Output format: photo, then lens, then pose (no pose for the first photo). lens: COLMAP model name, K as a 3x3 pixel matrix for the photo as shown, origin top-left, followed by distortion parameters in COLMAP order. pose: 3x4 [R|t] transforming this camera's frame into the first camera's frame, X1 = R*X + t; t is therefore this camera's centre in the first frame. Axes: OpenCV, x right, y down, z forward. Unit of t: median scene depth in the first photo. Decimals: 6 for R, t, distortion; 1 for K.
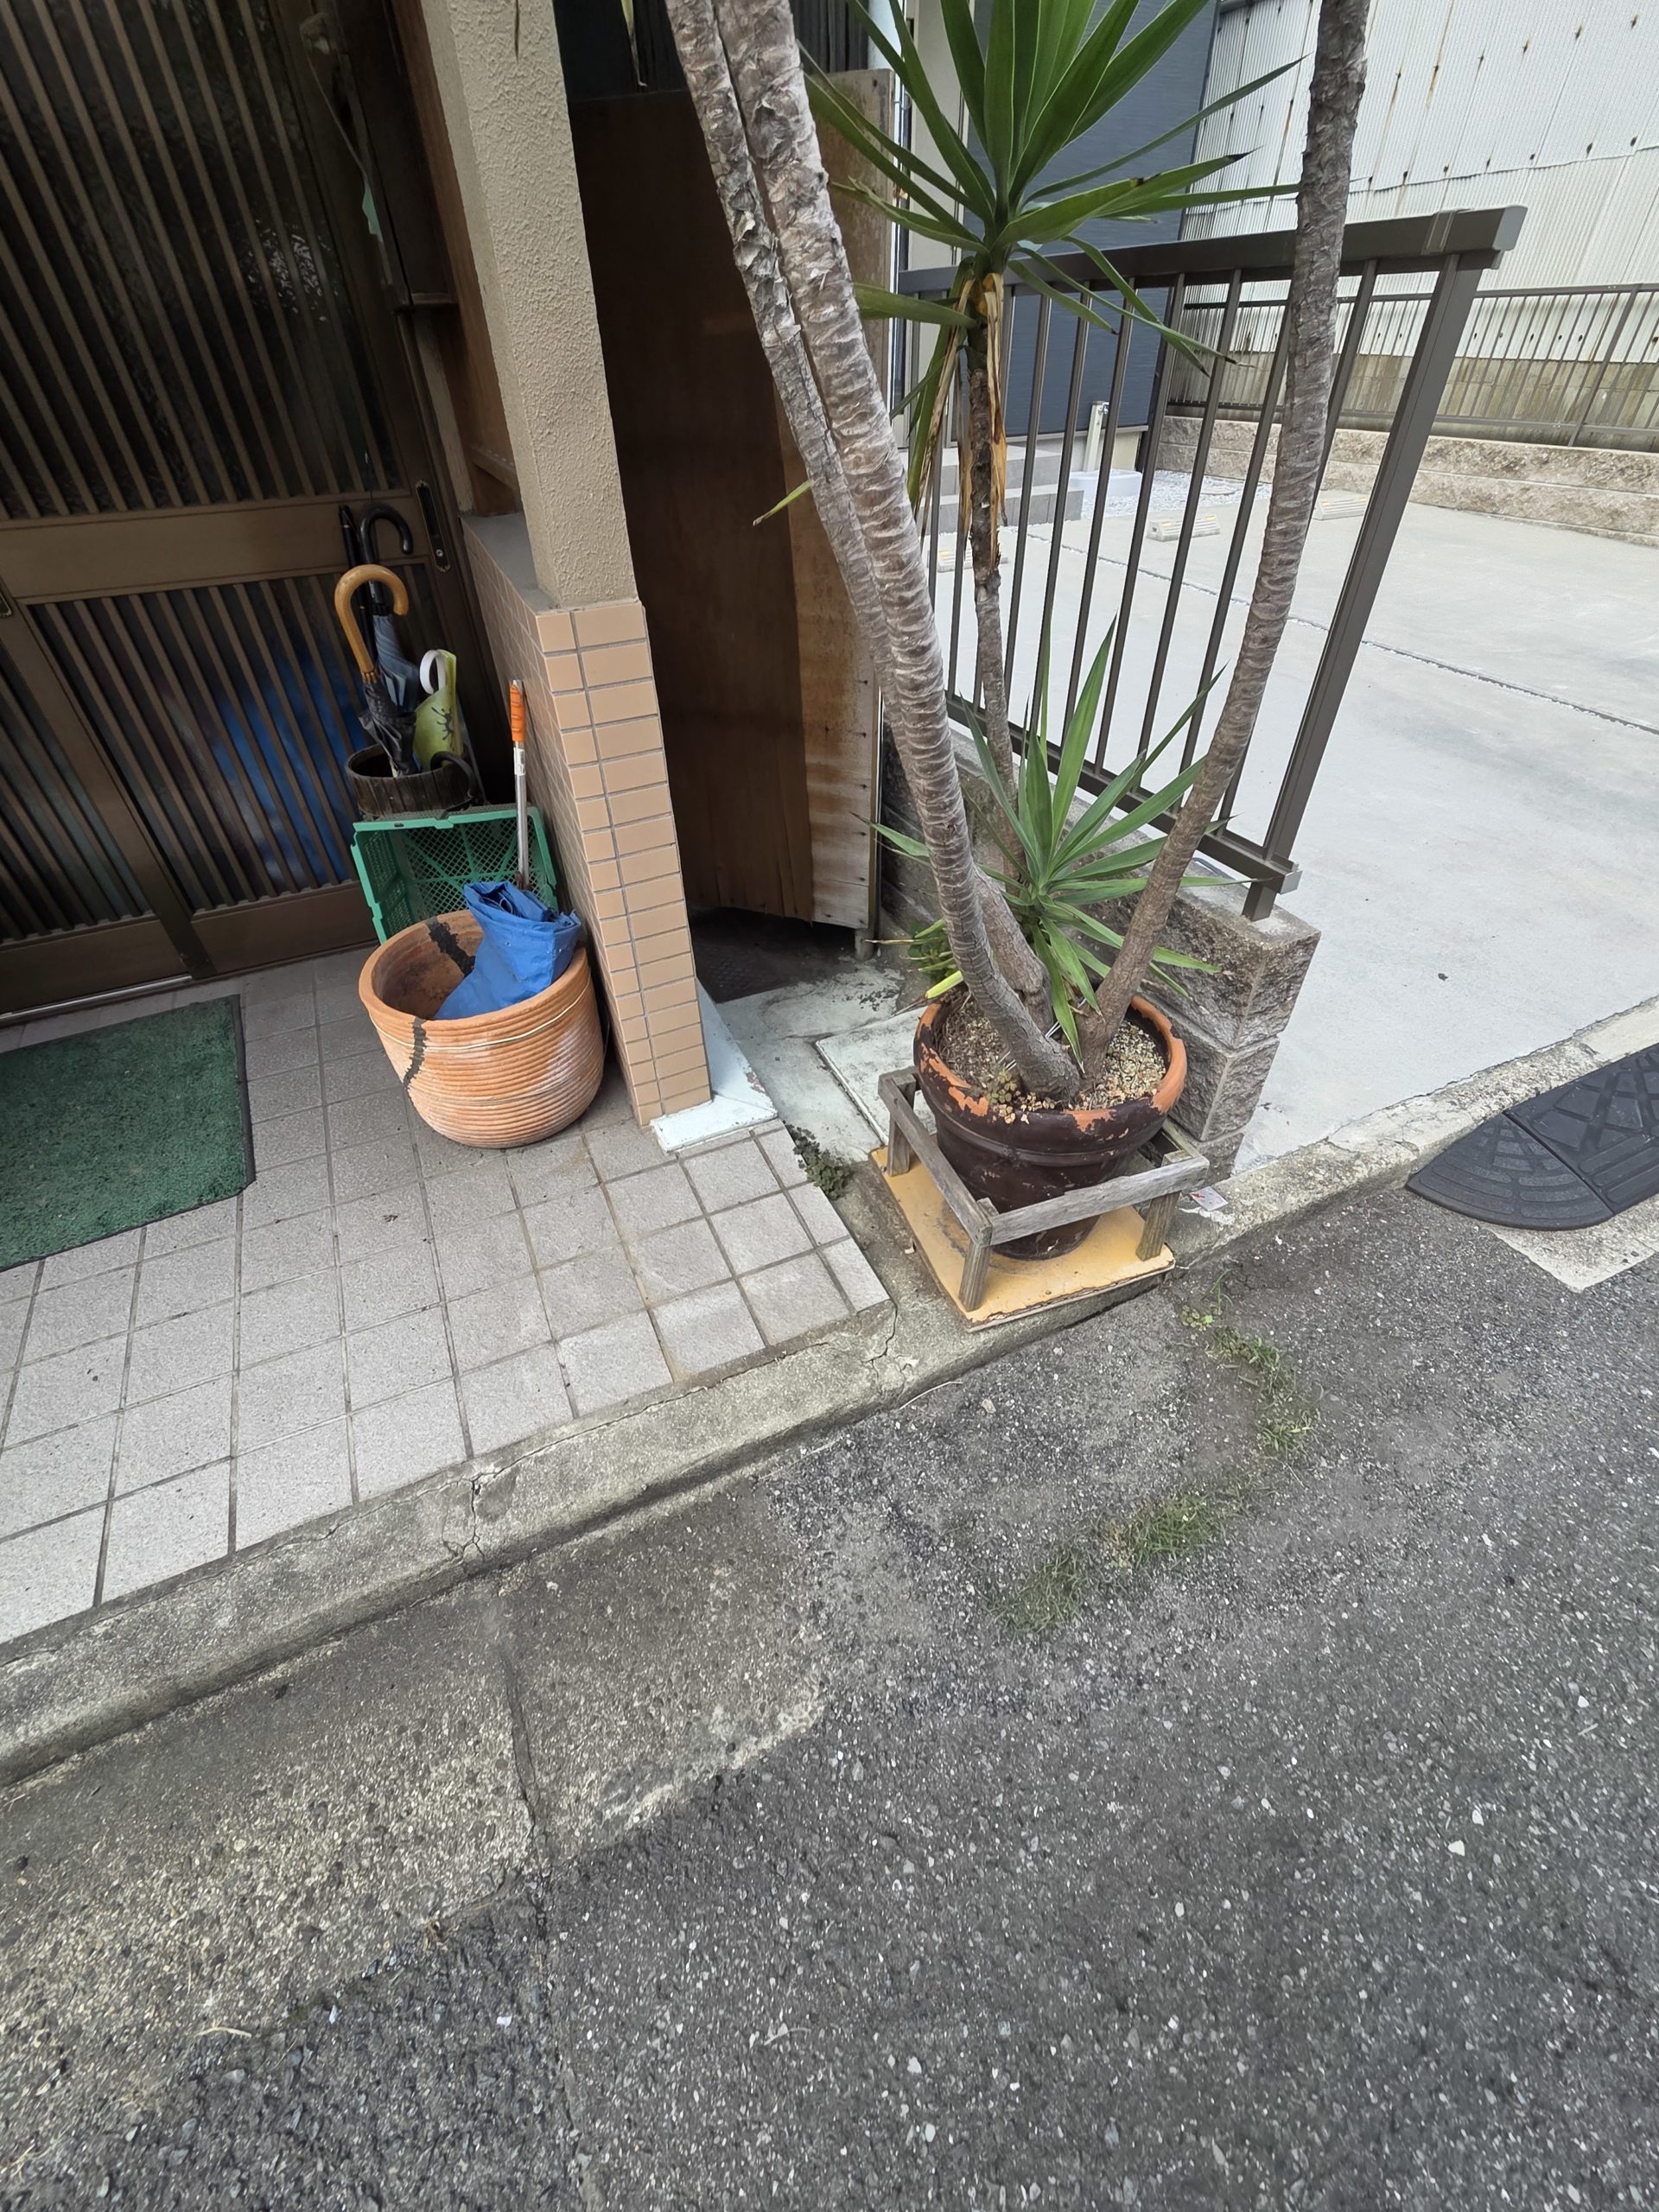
lens RADIAL K [[904.5, 0, 828.5], [0, 904.5, 1106.6], [0, 0, 1]] dist [0.004194, -0.000537]
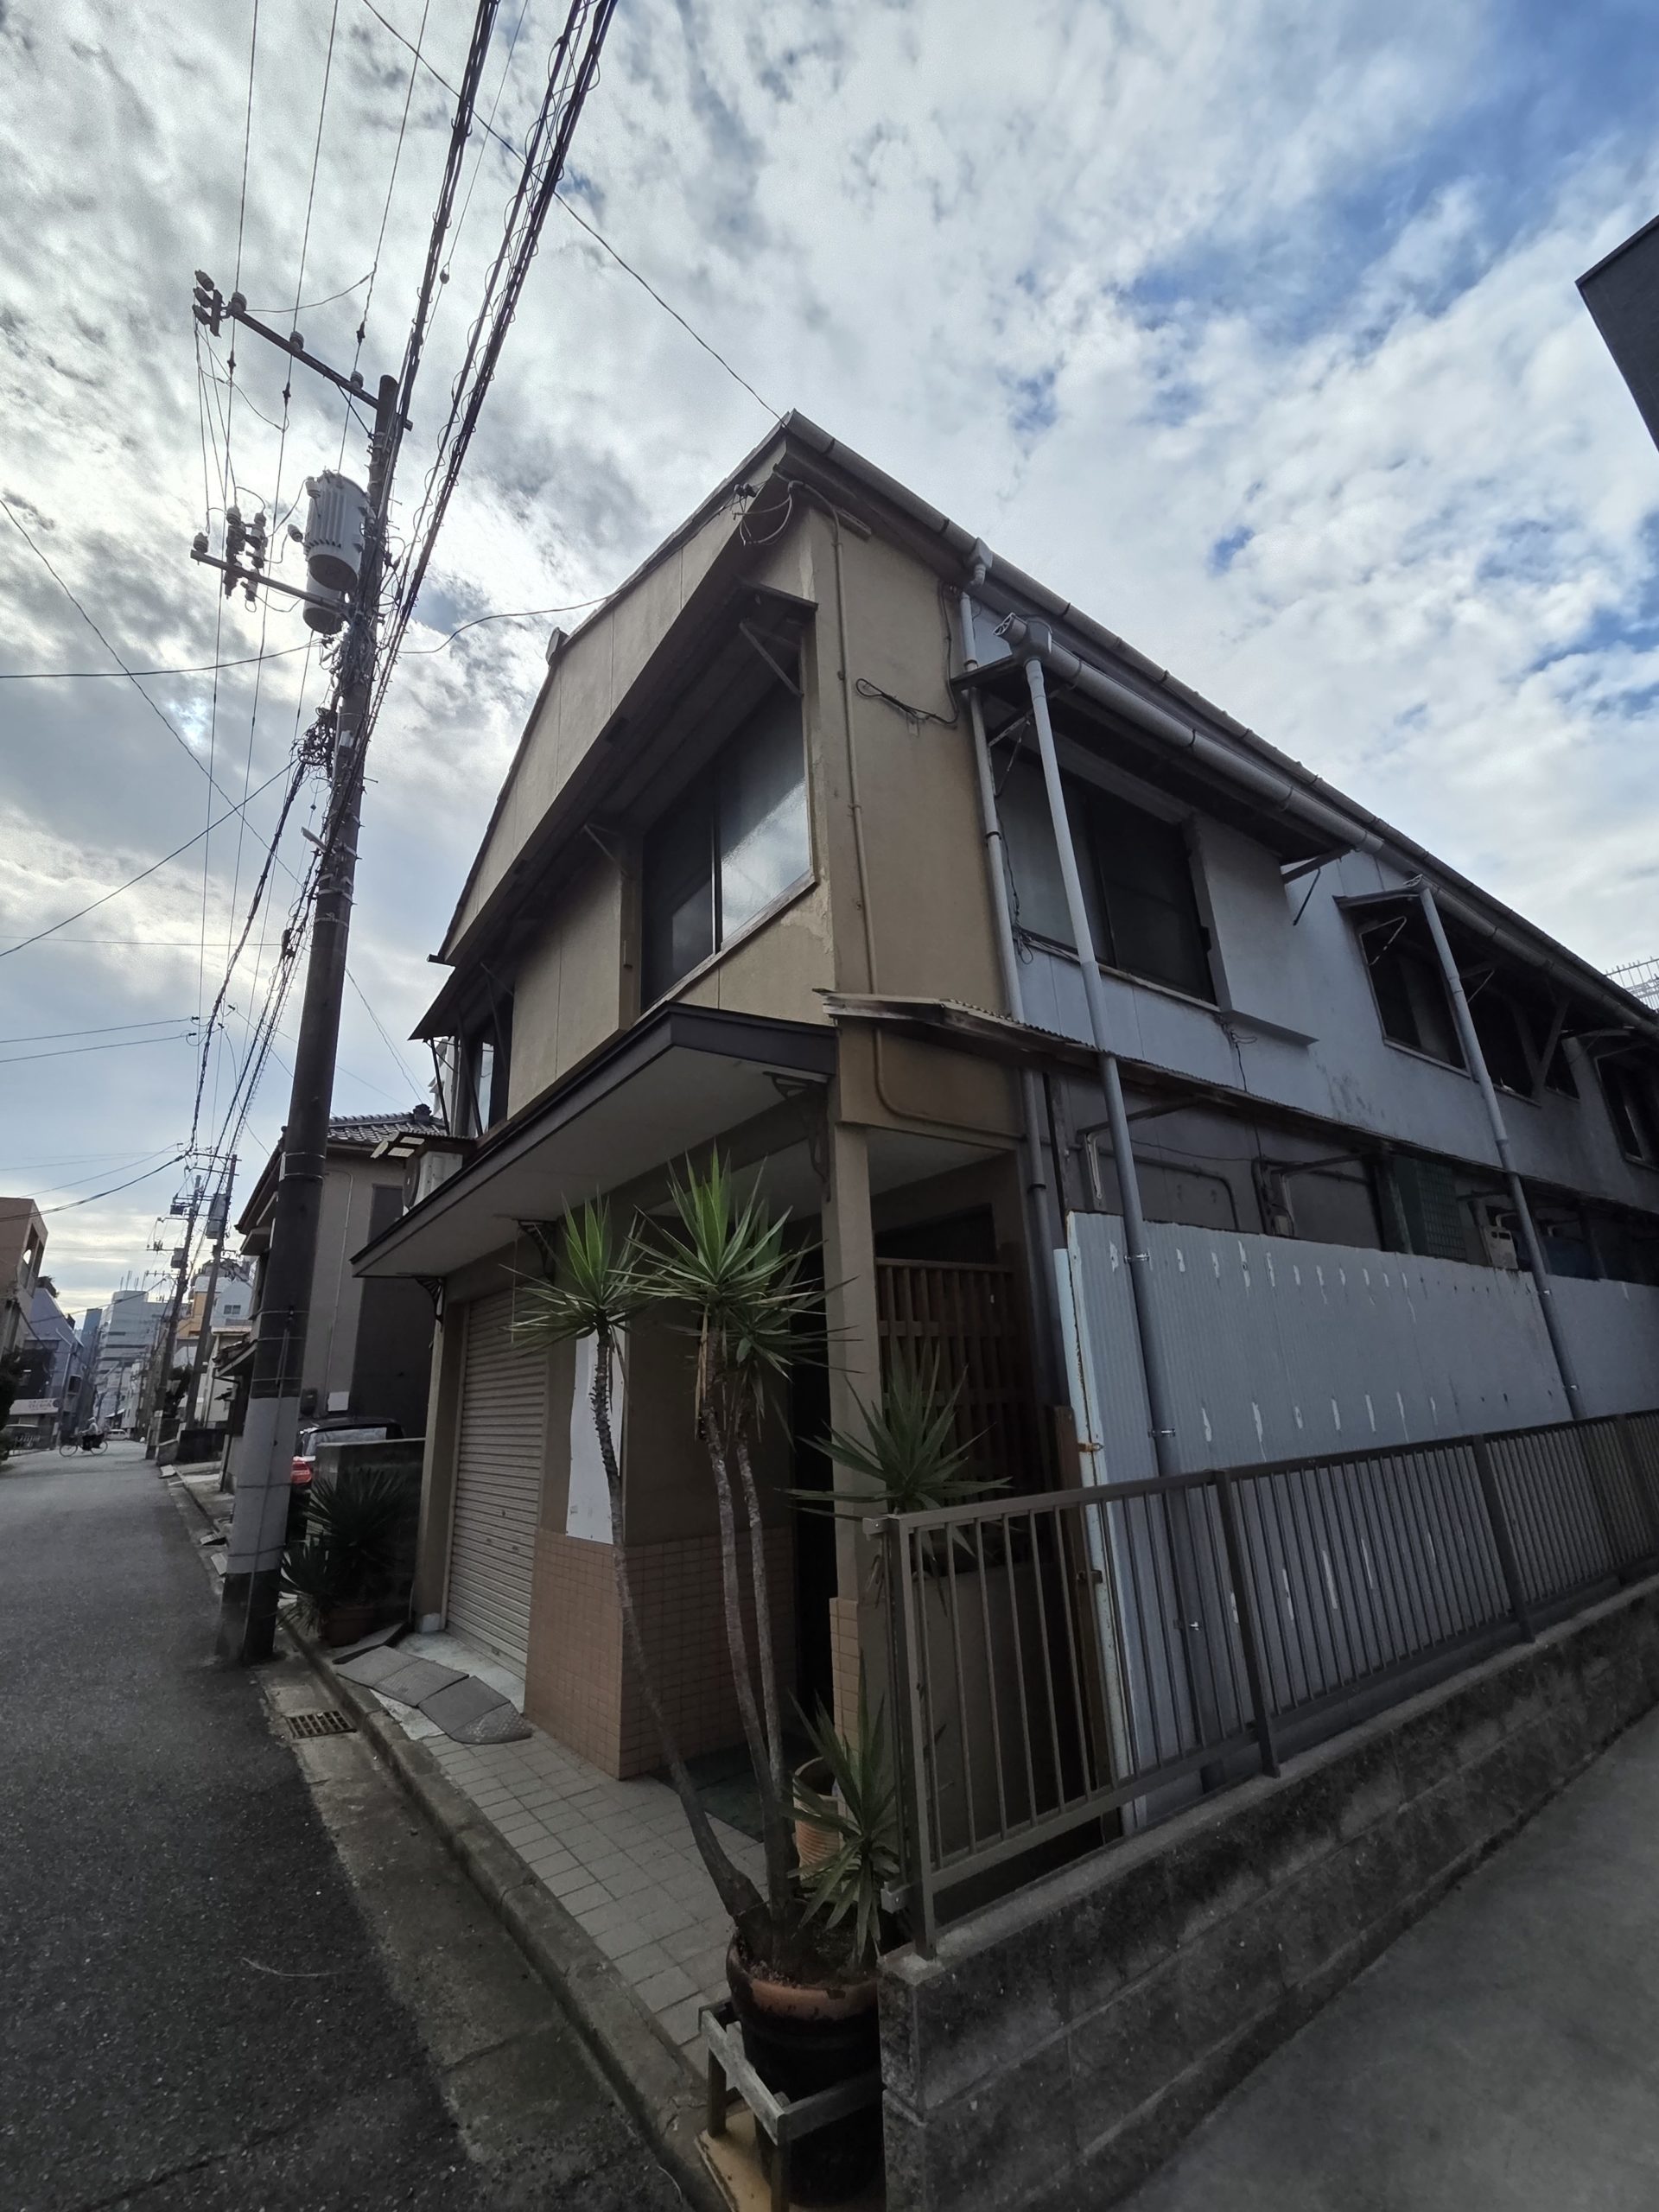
lens RADIAL K [[904.5, 0, 821.1], [0, 904.5, 1103.5], [0, 0, 1]] dist [0.004194, -0.000537]
pose [[0.174583, -0.293000, -0.940038, 2.031198], [-0.602164, 0.723589, -0.337368, -0.571115], [0.779050, 0.624956, -0.050108, 0.226515]]
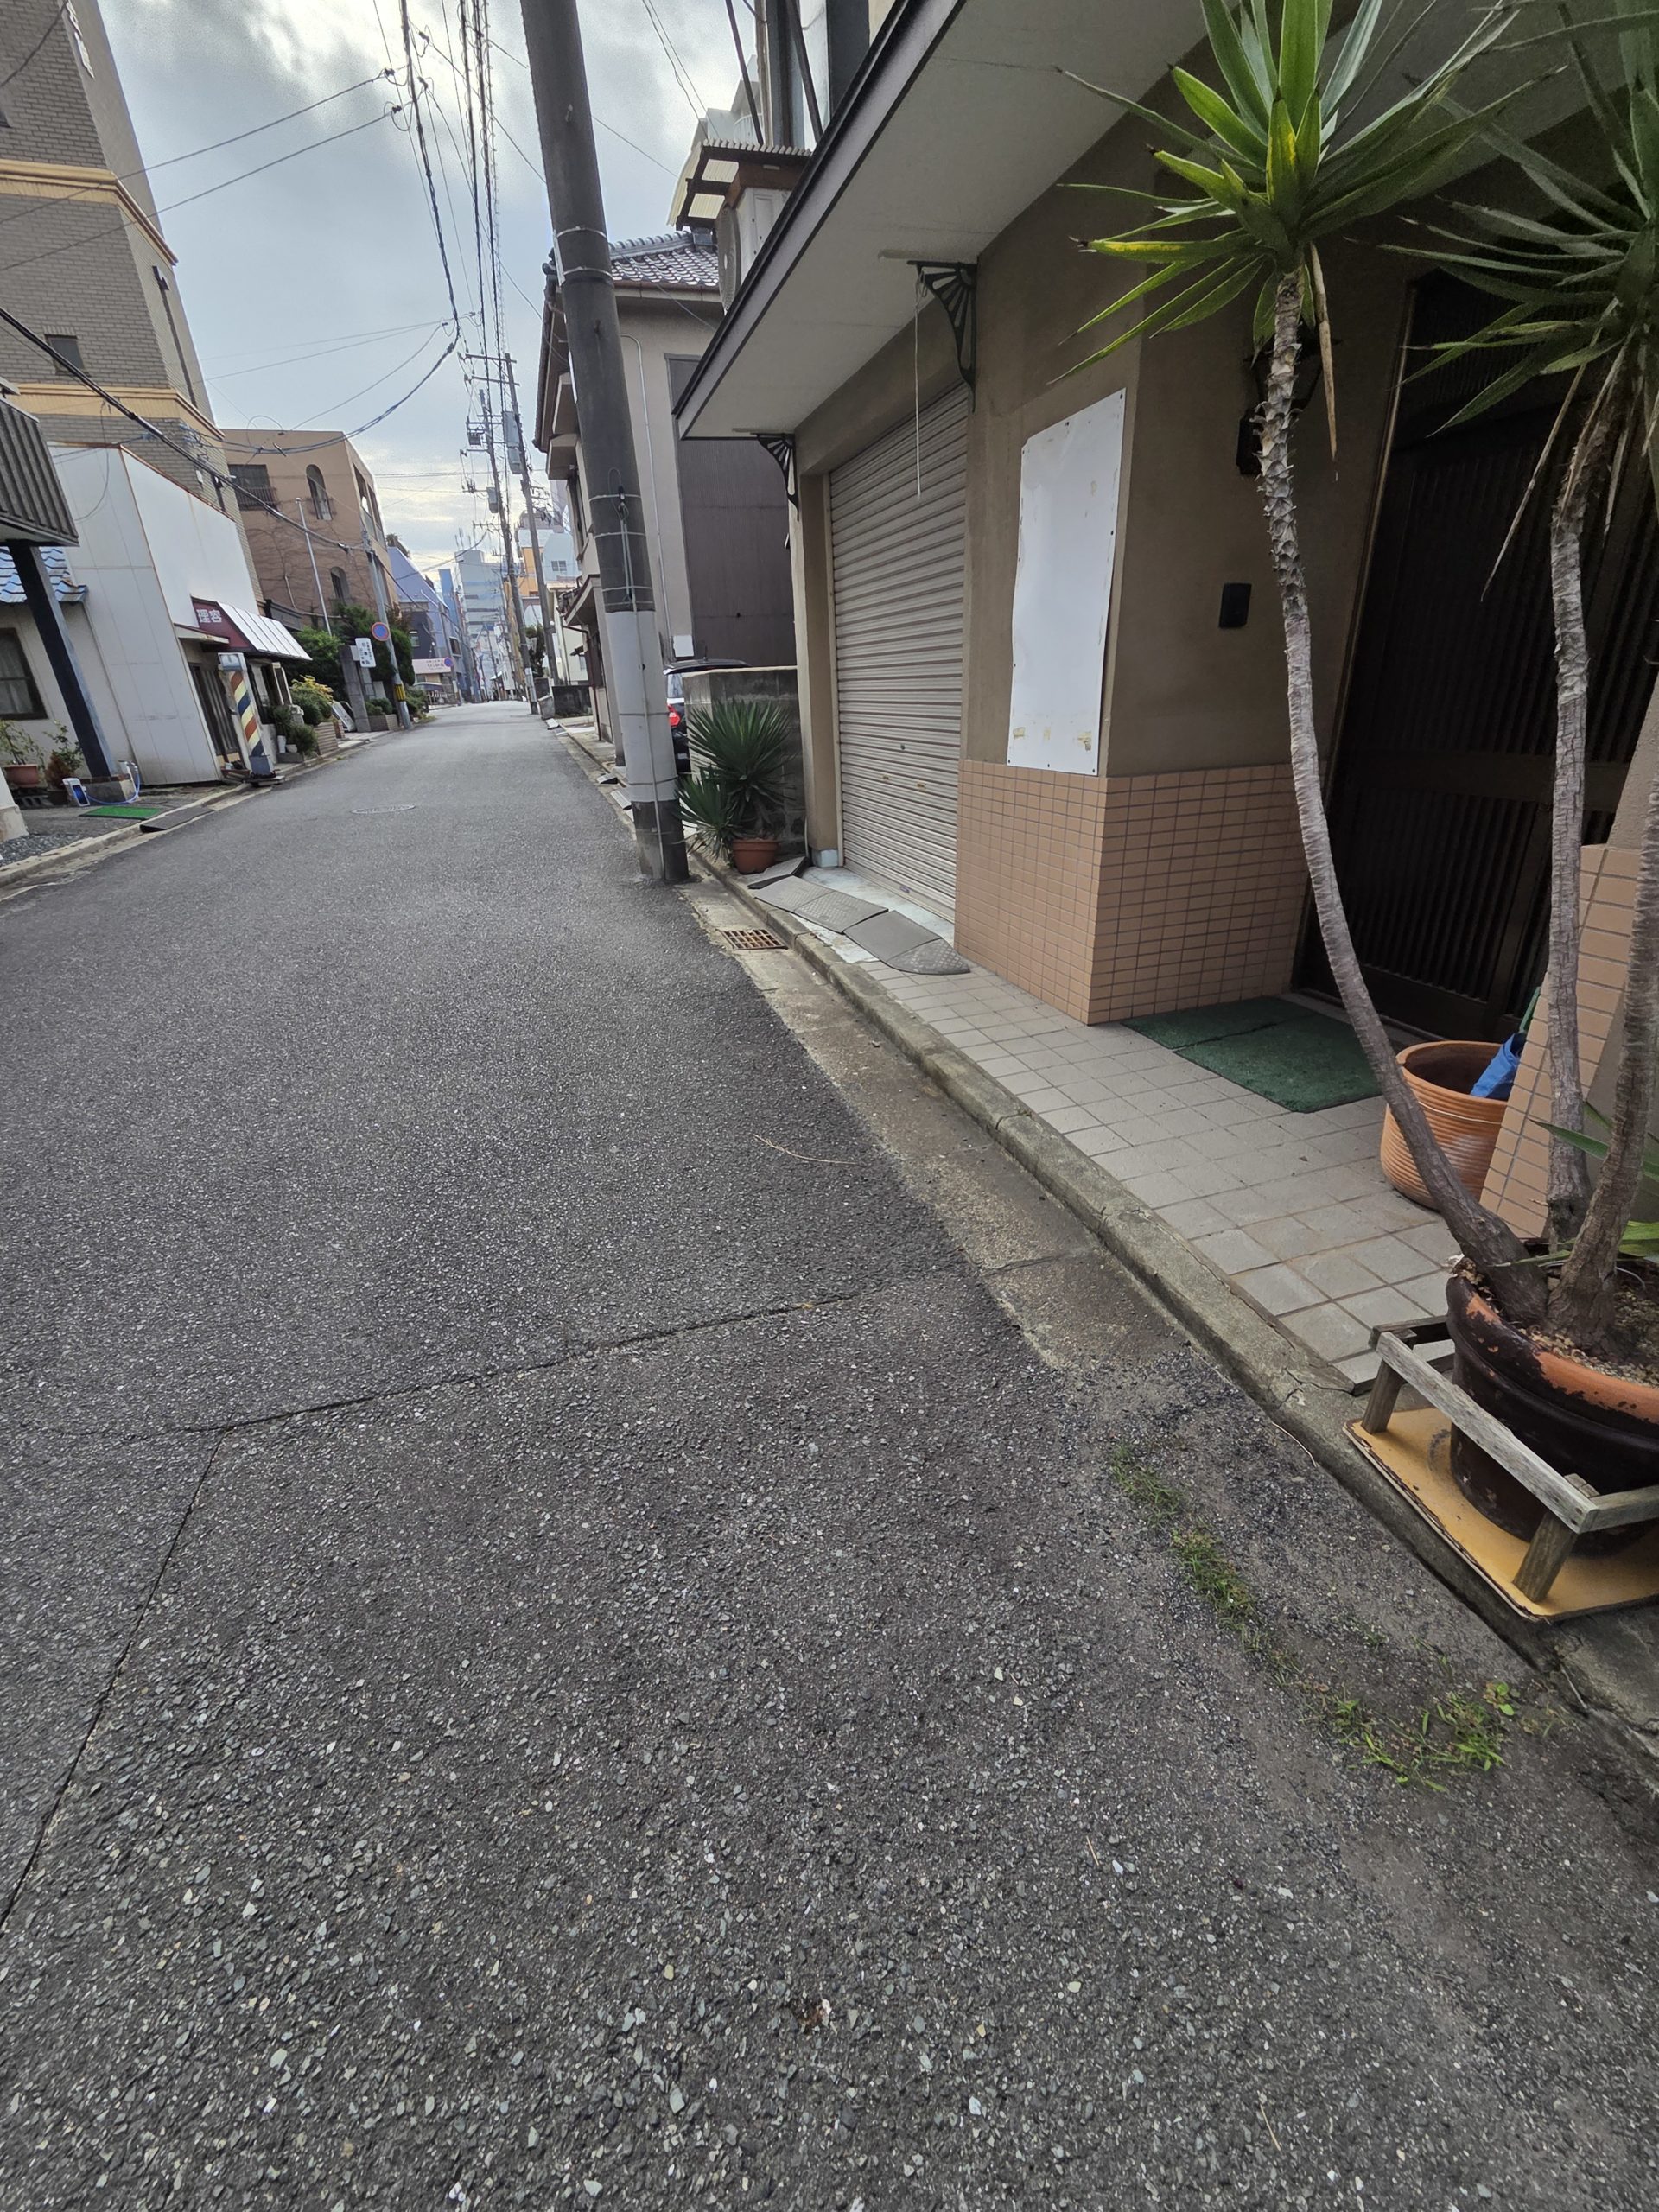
lens RADIAL K [[904.5, 0, 828.8], [0, 904.5, 1109.5], [0, 0, 1]] dist [0.004194, -0.000537]
pose [[-0.139389, 0.447960, -0.883121, 1.112660], [-0.602008, 0.669759, 0.434752, -0.135996], [0.786230, 0.592246, 0.176318, 0.039909]]
